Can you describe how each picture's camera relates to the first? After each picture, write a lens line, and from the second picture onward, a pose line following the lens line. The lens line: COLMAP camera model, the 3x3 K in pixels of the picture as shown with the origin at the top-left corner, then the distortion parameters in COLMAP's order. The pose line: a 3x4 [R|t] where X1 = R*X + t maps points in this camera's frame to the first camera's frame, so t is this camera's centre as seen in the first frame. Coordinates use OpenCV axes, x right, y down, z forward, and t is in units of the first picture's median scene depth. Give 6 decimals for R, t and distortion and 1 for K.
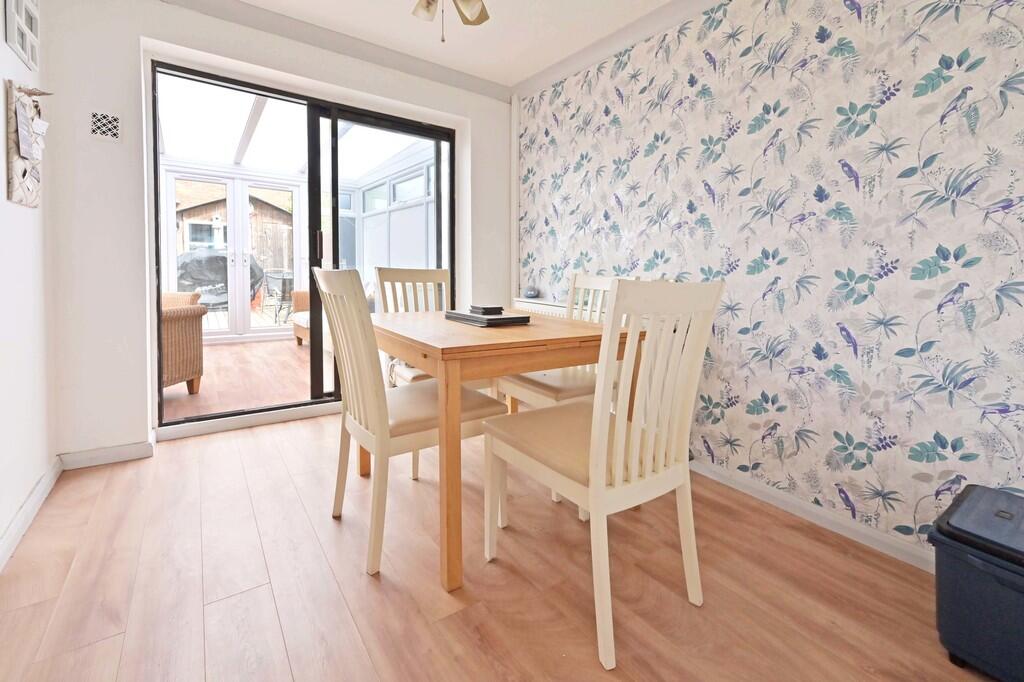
lens RADIAL K [[442.1, 0, 518.9], [0, 442.1, 293.4], [0, 0, 1]] dist [0.000387, 0.000016]
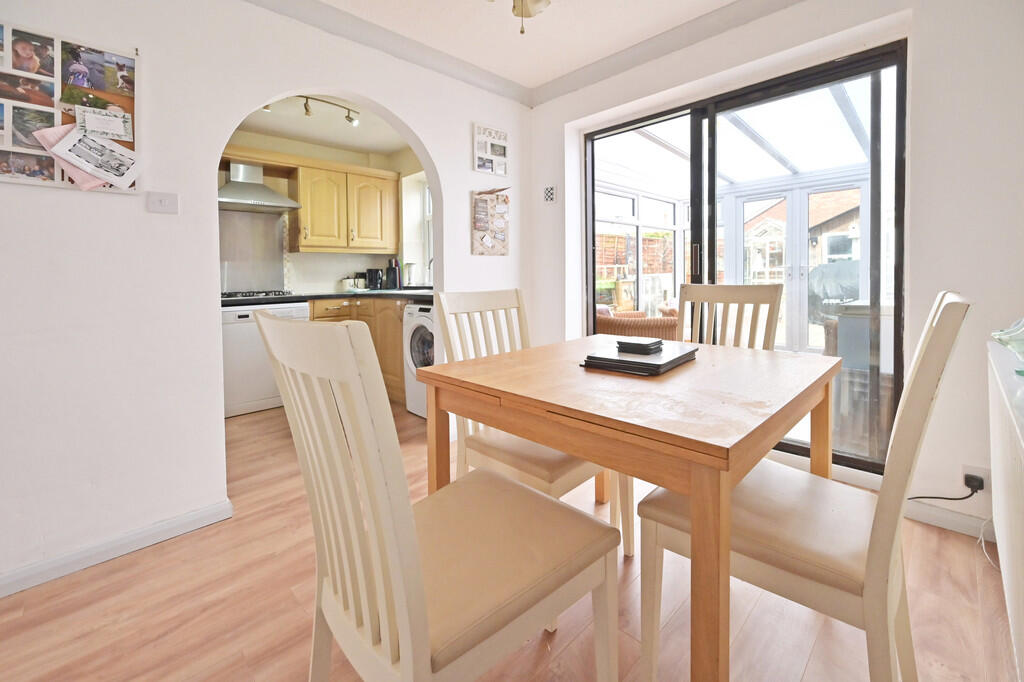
lens RADIAL K [[442.1, 0, 518.9], [0, 442.1, 293.4], [0, 0, 1]] dist [0.000387, 0.000016]
pose [[0.152219, 0.008287, -0.988312, 0.214330], [-0.033624, 0.999429, 0.003201, -0.016911], [0.987775, 0.032744, 0.152411, 0.268771]]
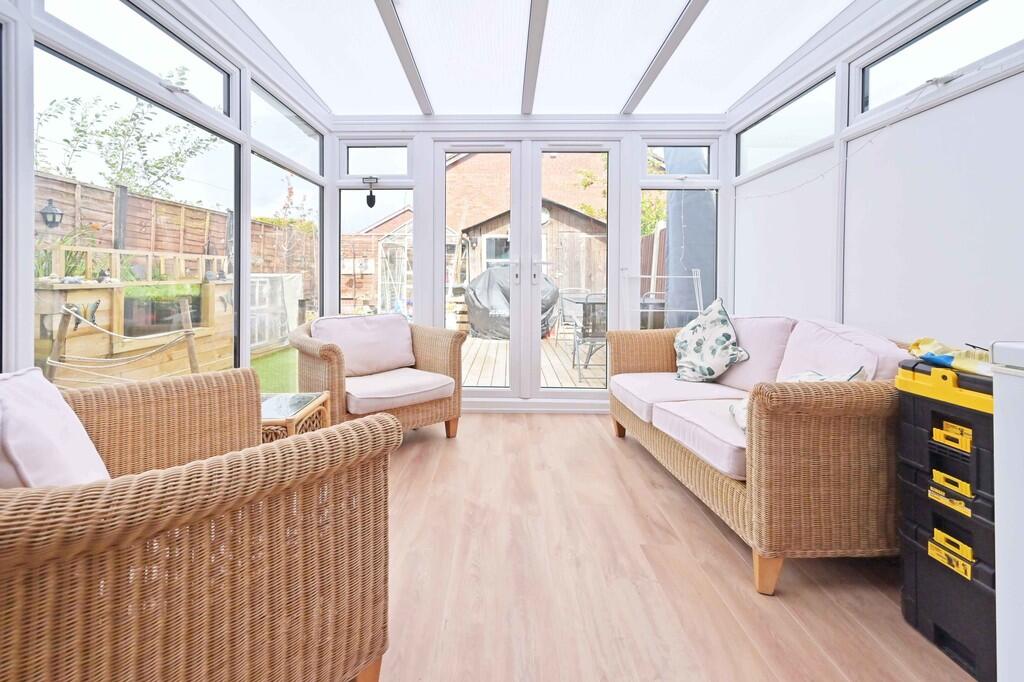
lens RADIAL K [[442.1, 0, 518.9], [0, 442.1, 293.4], [0, 0, 1]] dist [0.000387, 0.000016]
pose [[0.820691, -0.002744, -0.571366, -0.298164], [-0.019818, 0.999250, -0.033264, -0.030564], [0.571029, 0.038623, 0.820021, 0.503465]]
